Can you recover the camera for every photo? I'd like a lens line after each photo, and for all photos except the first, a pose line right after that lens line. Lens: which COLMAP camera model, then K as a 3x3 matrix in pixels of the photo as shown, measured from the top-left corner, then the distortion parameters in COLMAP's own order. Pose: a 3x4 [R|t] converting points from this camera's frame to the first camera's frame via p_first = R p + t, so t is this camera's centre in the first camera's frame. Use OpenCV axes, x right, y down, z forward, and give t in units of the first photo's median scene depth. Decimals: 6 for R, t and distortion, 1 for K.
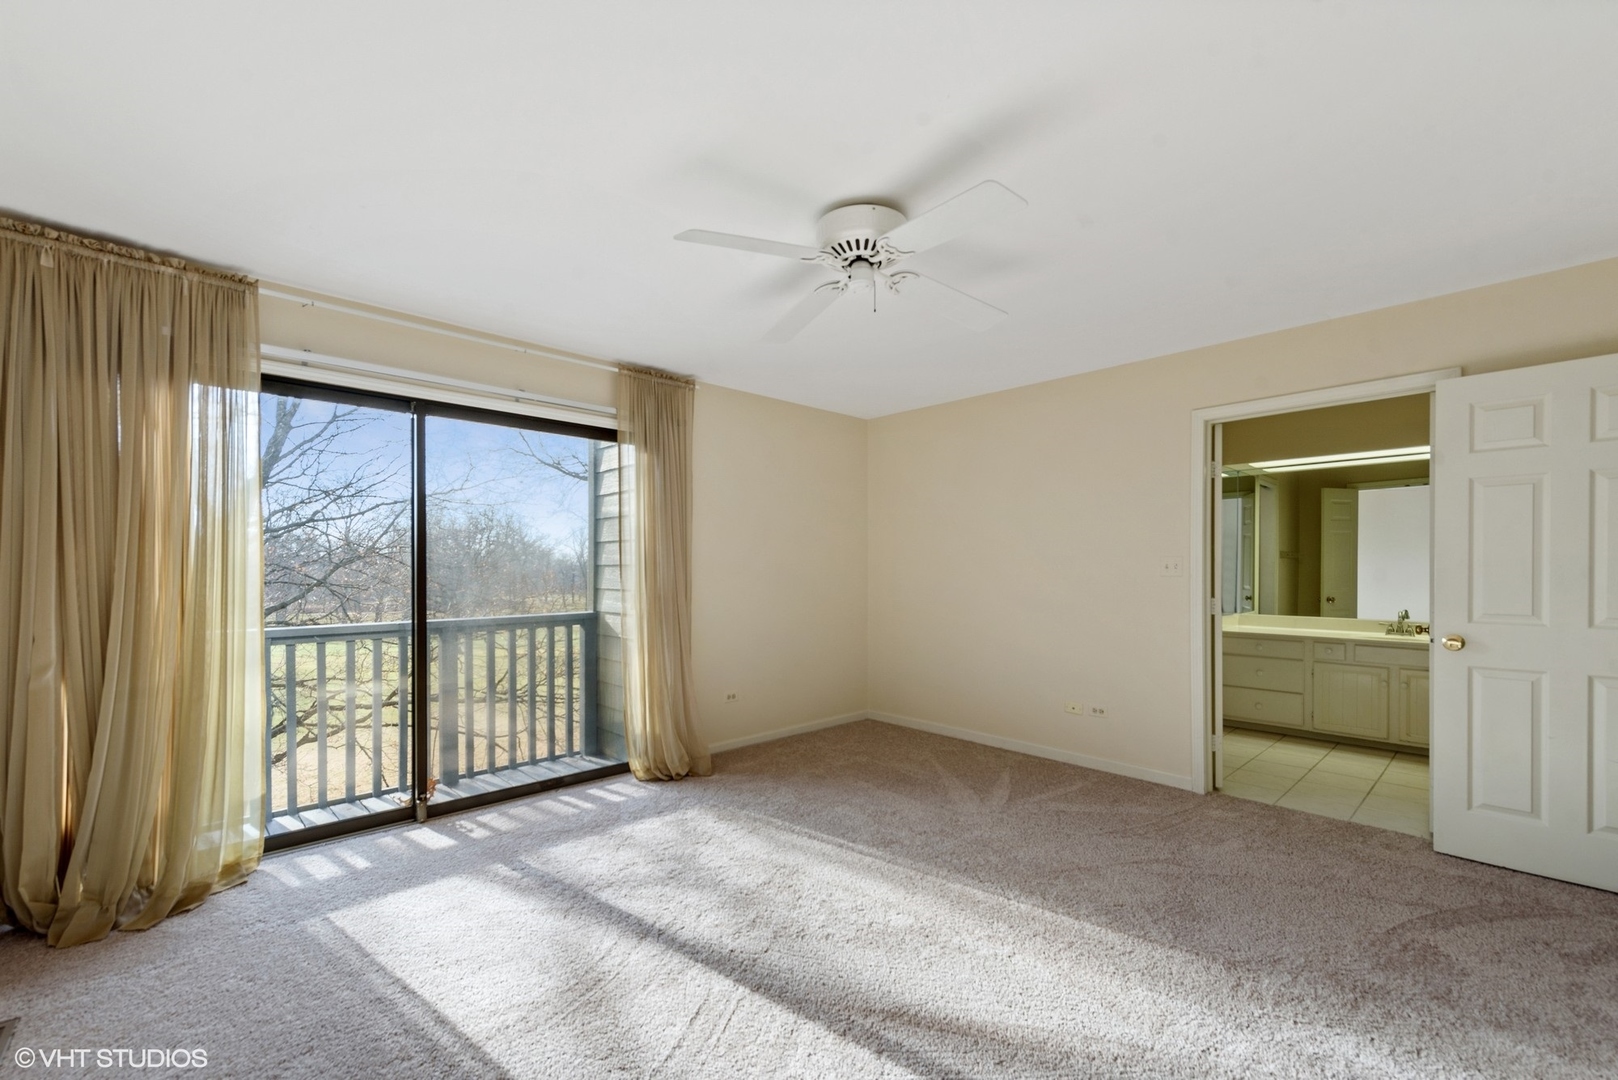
lens RADIAL K [[626.8, 0, 814.4], [0, 626.8, 566.7], [0, 0, 1]] dist [0.000429, 0.000026]
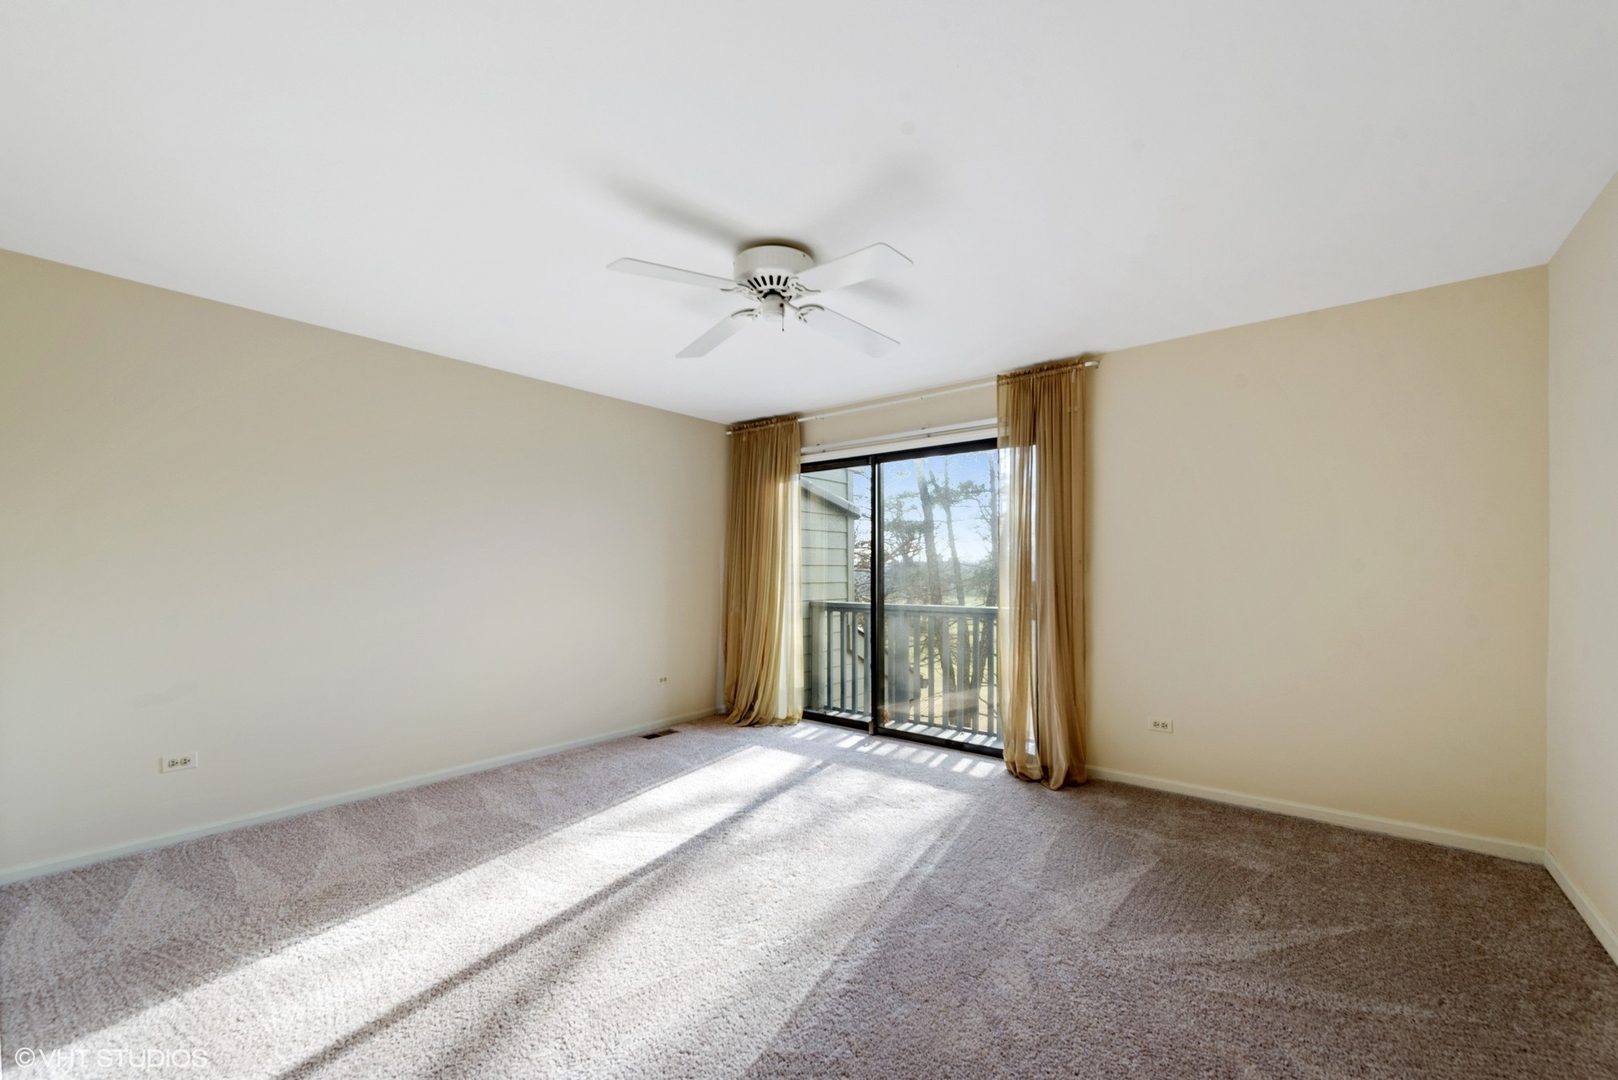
lens RADIAL K [[626.8, 0, 814.4], [0, 626.8, 566.7], [0, 0, 1]] dist [0.000429, 0.000026]
pose [[0.171912, -0.001324, -0.985111, 0.864389], [0.007361, 0.999973, -0.000059, 0.001820], [0.985085, -0.007241, 0.171917, 0.627167]]
